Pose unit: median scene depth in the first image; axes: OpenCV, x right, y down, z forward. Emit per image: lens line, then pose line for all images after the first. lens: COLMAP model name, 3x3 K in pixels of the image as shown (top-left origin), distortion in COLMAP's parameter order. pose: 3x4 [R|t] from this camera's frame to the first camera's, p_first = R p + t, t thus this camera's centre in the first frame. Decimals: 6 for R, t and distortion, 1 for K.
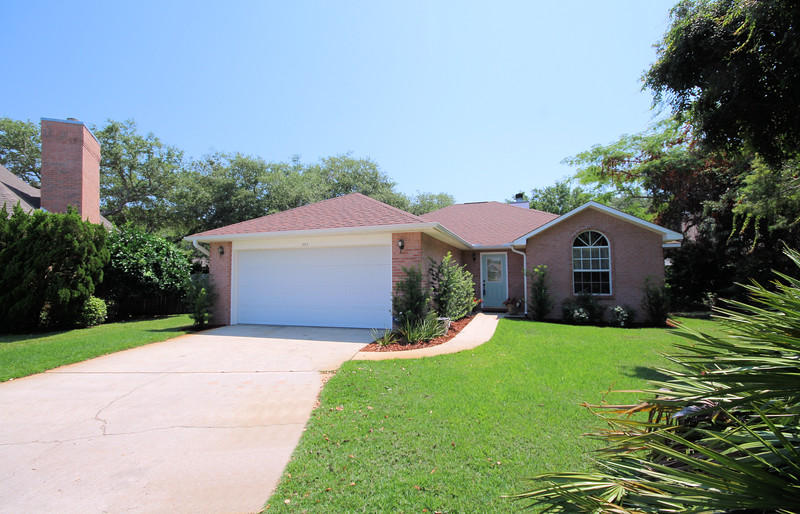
lens RADIAL K [[379.7, 0, 400.0], [0, 379.7, 257.0], [0, 0, 1]] dist [0.000480, 0.000195]
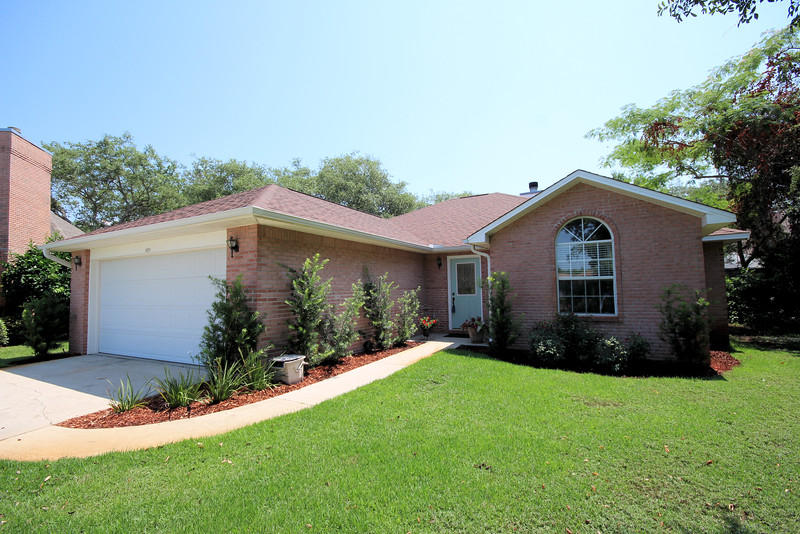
lens RADIAL K [[369.4, 0, 404.1], [0, 369.4, 267.9], [0, 0, 1]] dist [-0.002239, -0.001189]
pose [[0.983185, -0.021536, -0.181339, 0.307571], [0.022266, 0.999750, 0.001990, 0.009687], [0.181251, -0.005995, 0.983419, 0.313712]]
